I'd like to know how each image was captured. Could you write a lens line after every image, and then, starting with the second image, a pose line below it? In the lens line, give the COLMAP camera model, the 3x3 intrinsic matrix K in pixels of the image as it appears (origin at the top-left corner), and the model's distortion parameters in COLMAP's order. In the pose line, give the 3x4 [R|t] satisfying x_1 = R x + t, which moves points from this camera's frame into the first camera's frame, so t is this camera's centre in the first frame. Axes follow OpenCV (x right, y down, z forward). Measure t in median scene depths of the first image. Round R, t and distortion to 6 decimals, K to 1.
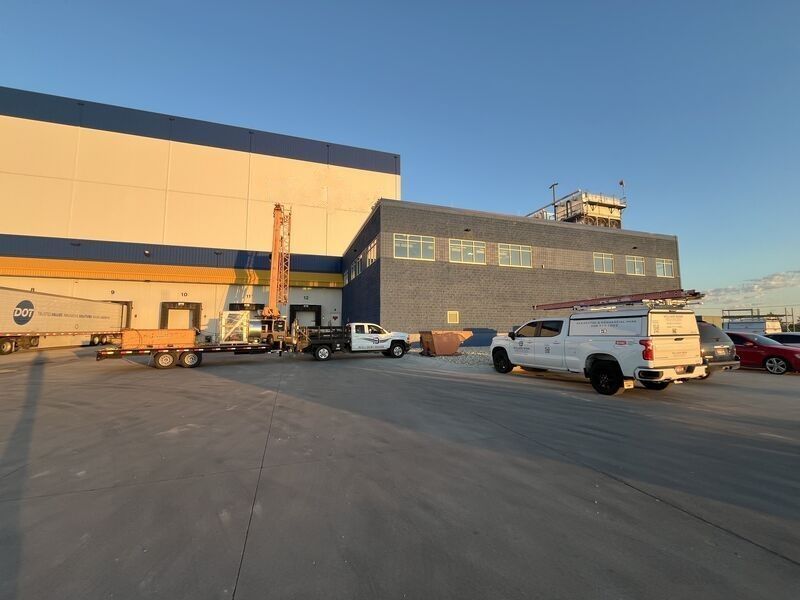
lens RADIAL K [[330.1, 0, 407.6], [0, 330.1, 298.2], [0, 0, 1]] dist [-0.006705, -0.000593]
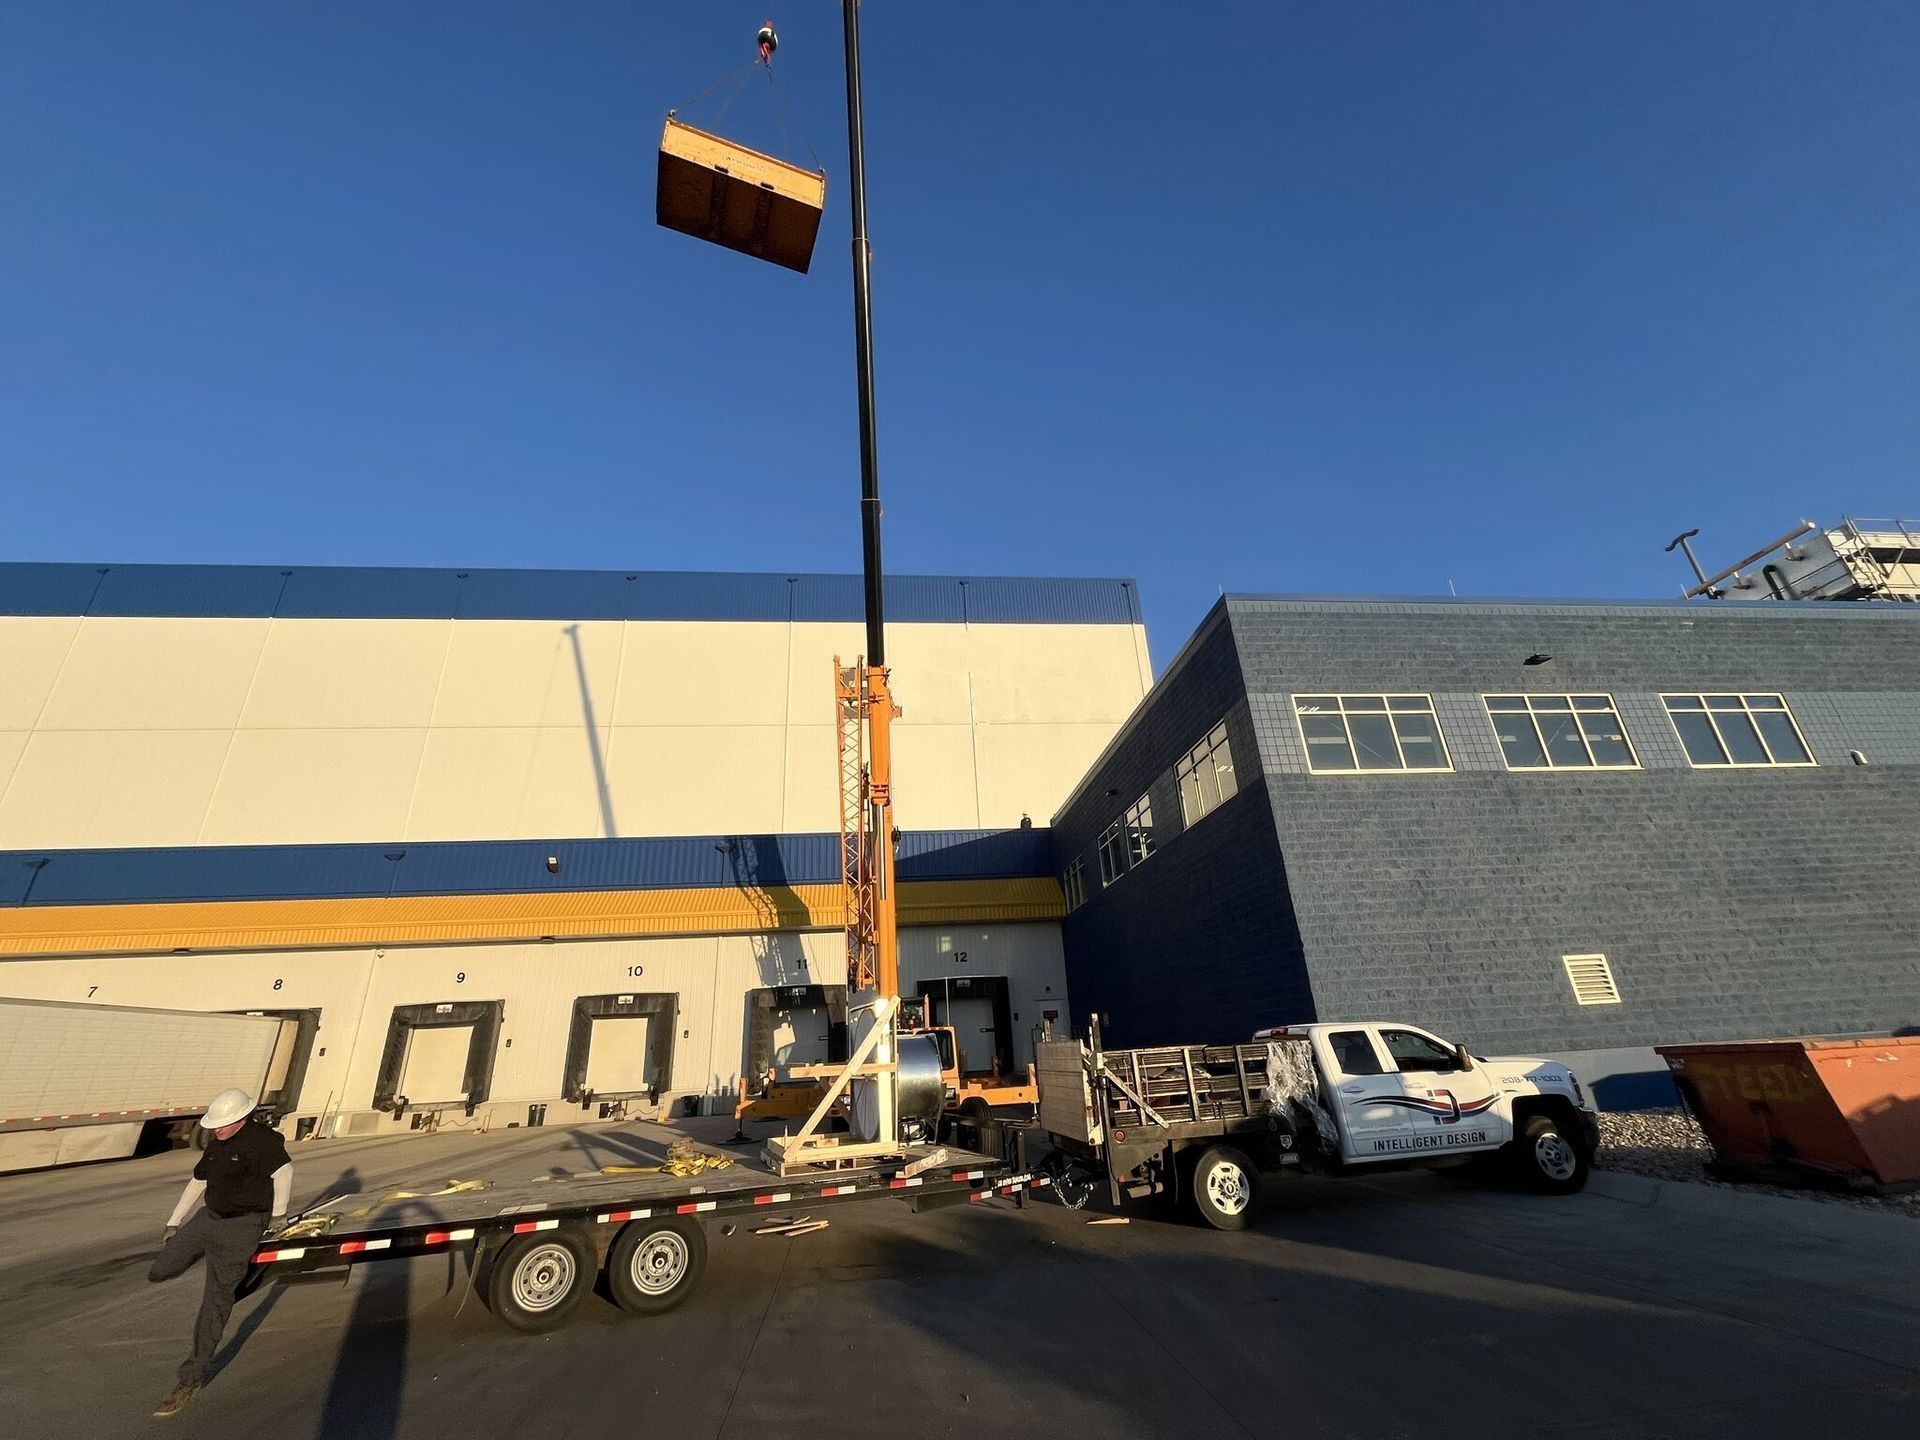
lens RADIAL K [[759.4, 0, 956.3], [0, 759.4, 729.8], [0, 0, 1]] dist [-0.002461, 0.000116]
pose [[0.975625, -0.128424, -0.177942, -0.198180], [0.069882, 0.950480, -0.302828, 0.016685], [0.208021, 0.283011, 0.936286, 0.284824]]
